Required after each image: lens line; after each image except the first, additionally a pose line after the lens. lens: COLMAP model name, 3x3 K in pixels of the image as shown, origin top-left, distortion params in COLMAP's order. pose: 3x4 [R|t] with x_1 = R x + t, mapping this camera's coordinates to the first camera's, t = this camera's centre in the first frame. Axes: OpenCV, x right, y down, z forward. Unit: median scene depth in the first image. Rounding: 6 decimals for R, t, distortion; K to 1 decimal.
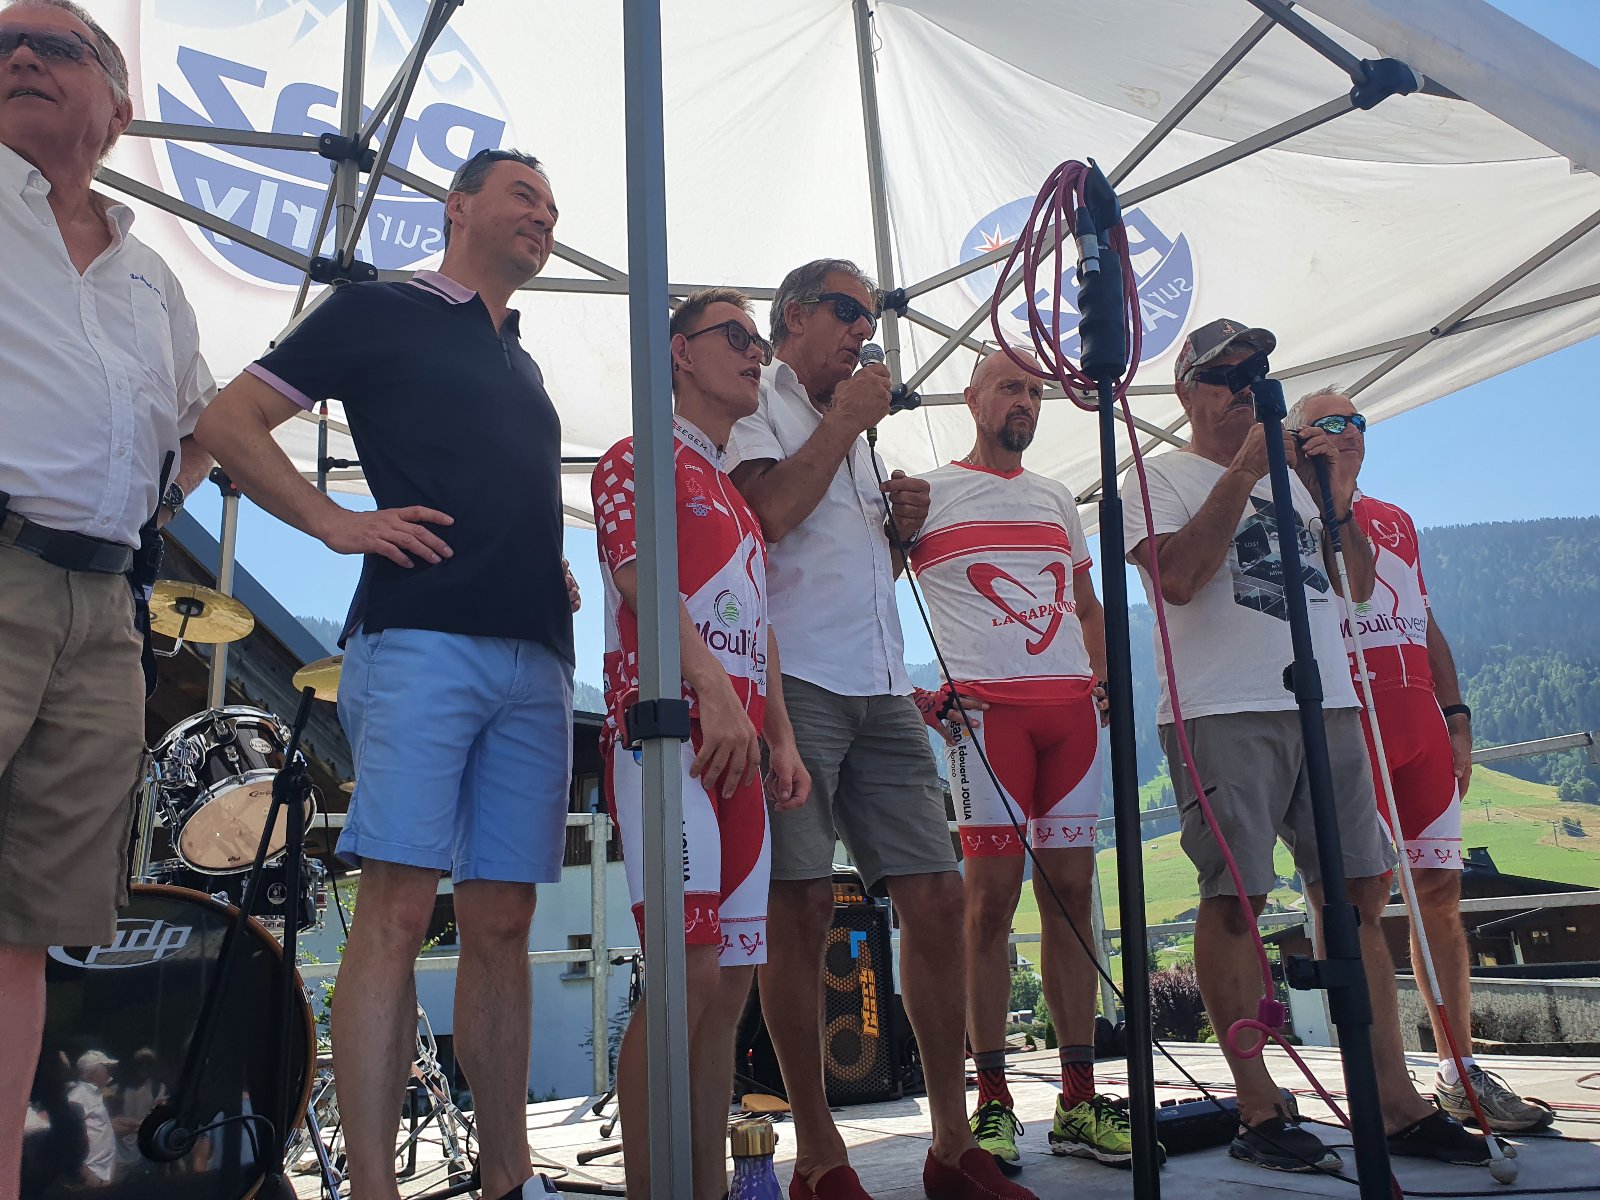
lens RADIAL K [[1252.5, 0, 801.8], [0, 1252.5, 607.0], [0, 0, 1]] dist [-0.003967, 0.029668]
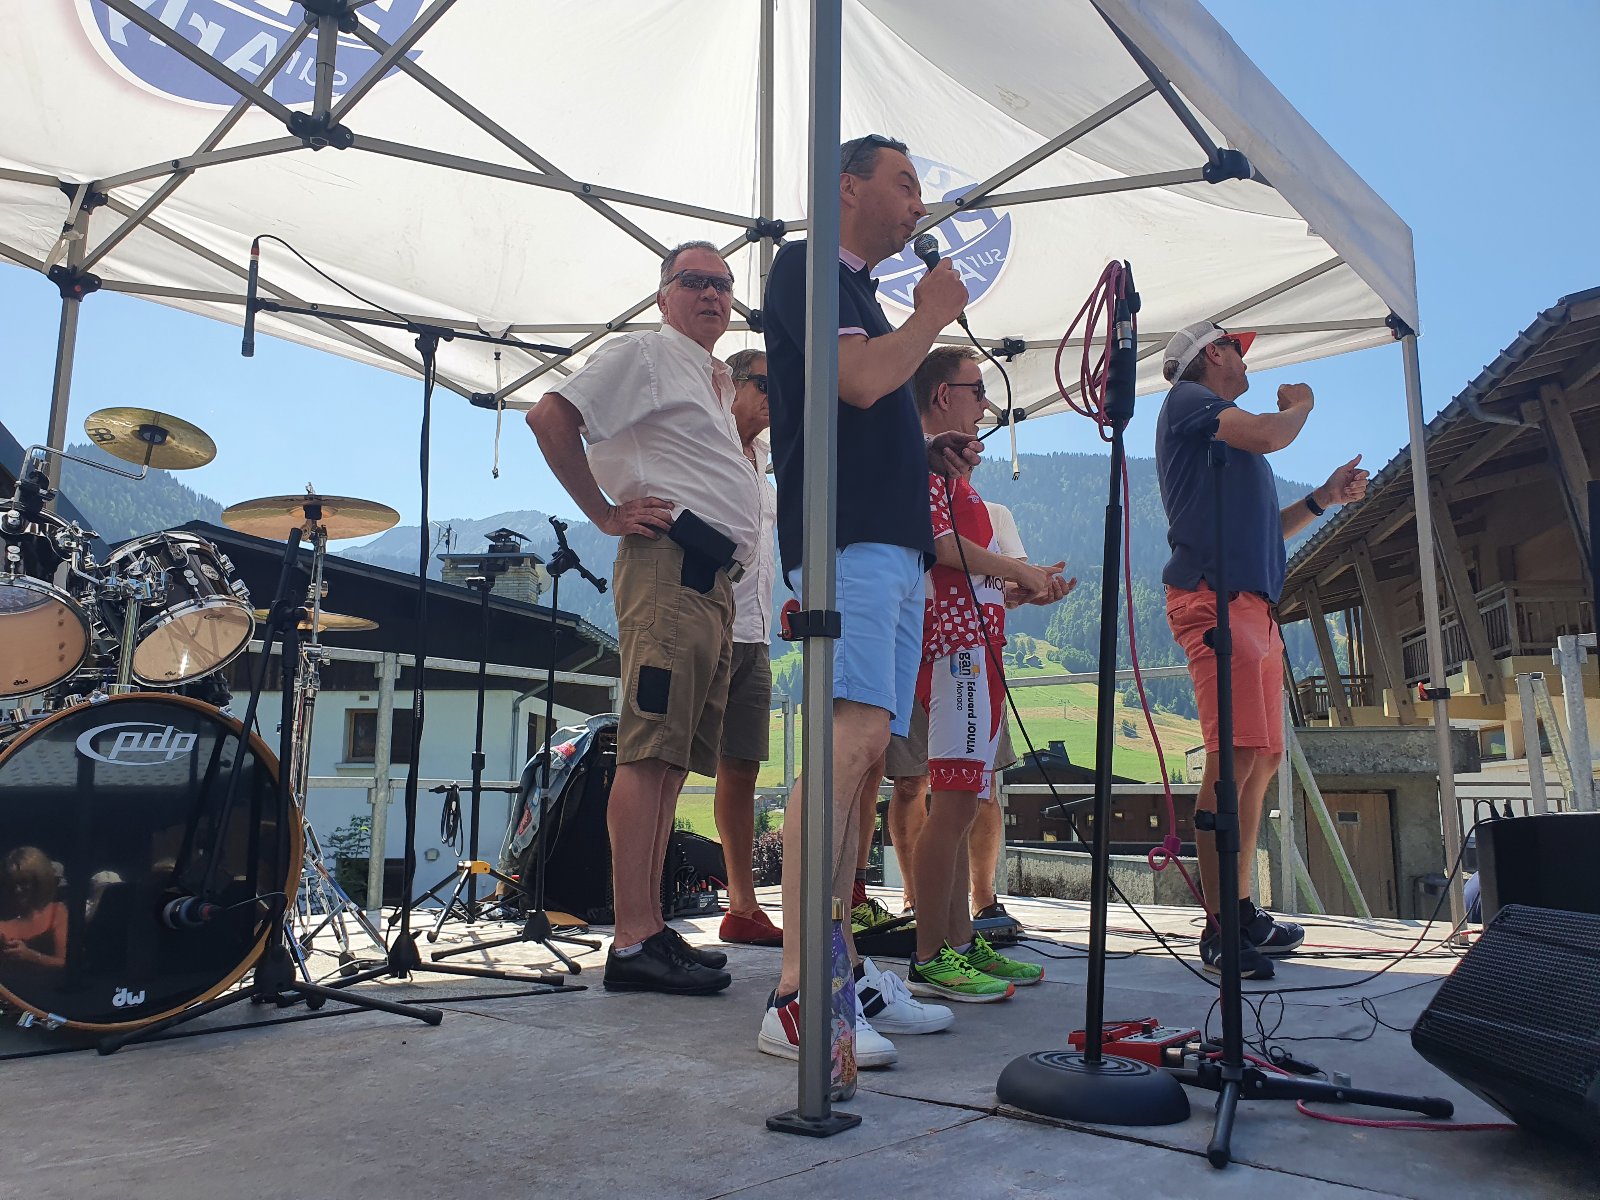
lens RADIAL K [[1252.5, 0, 792.1], [0, 1252.5, 609.1], [0, 0, 1]] dist [-0.003967, 0.029668]
pose [[0.956105, 0.103730, 0.274048, -0.228918], [-0.134081, 0.986464, 0.094400, -0.024249], [-0.260547, -0.127001, 0.957072, -0.148613]]
